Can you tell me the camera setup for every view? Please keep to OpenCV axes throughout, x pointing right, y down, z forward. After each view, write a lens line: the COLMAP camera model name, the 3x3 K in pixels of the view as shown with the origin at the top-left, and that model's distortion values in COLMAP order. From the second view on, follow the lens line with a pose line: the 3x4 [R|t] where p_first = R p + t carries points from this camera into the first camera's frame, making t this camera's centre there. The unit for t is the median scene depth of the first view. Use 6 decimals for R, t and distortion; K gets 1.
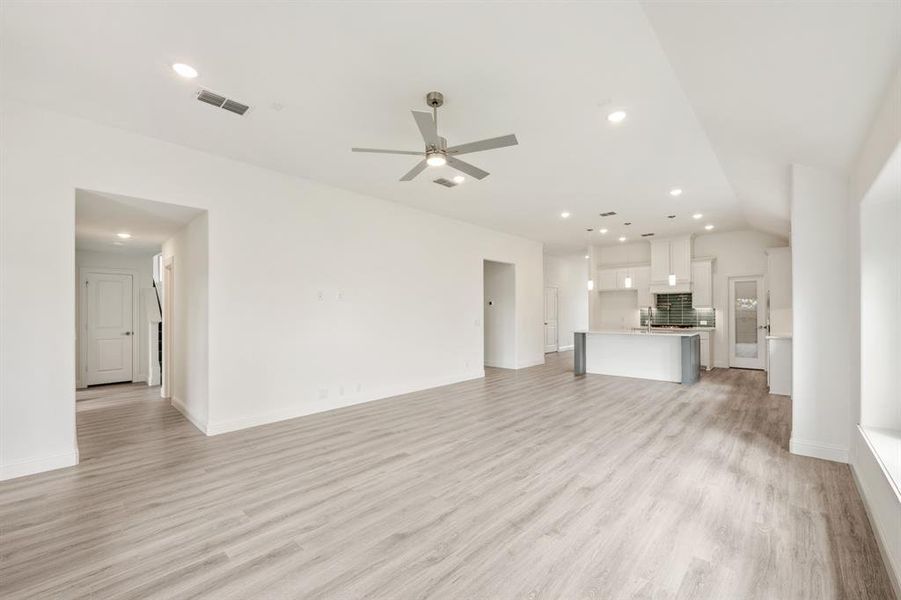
lens RADIAL K [[365.4, 0, 452.3], [0, 365.4, 310.3], [0, 0, 1]] dist [0.000197, -0.000017]
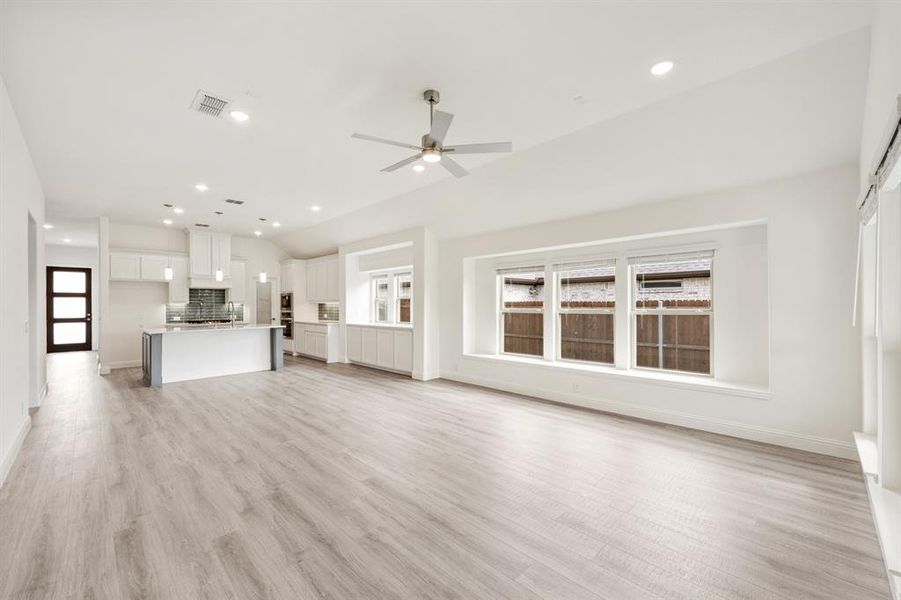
lens RADIAL K [[369.2, 0, 448.3], [0, 369.2, 305.5], [0, 0, 1]] dist [-0.001286, -0.000115]
pose [[0.029369, 0.003936, 0.999561, -0.764554], [0.001678, 0.999991, -0.003987, 0.010148], [-0.999567, 0.001795, 0.029362, 0.650799]]
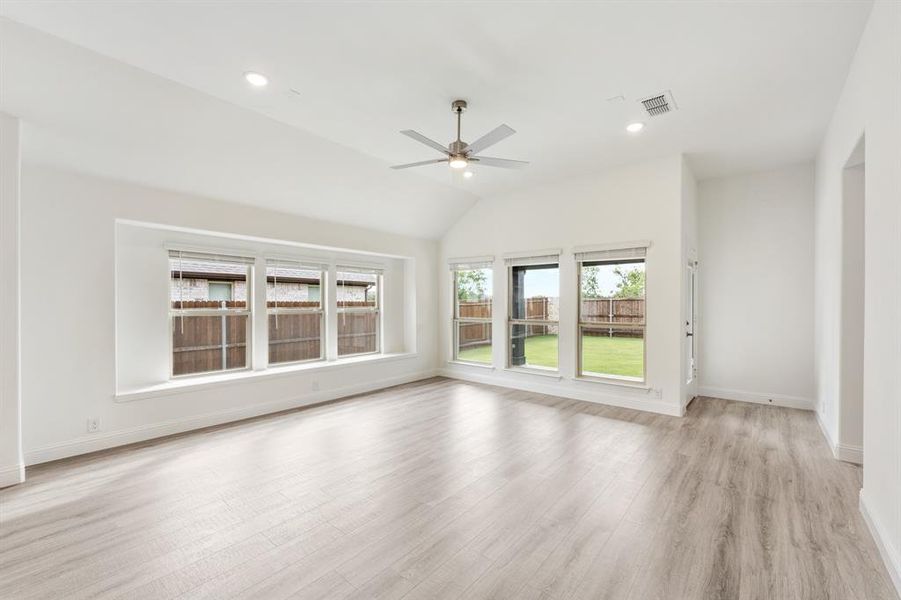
lens RADIAL K [[369.2, 0, 448.3], [0, 369.2, 305.5], [0, 0, 1]] dist [-0.001286, -0.000115]
pose [[-0.998209, 0.006455, -0.059482, 0.038835], [0.006470, 0.999979, -0.000060, 0.008683], [0.059480, -0.000445, -0.998229, 1.478628]]
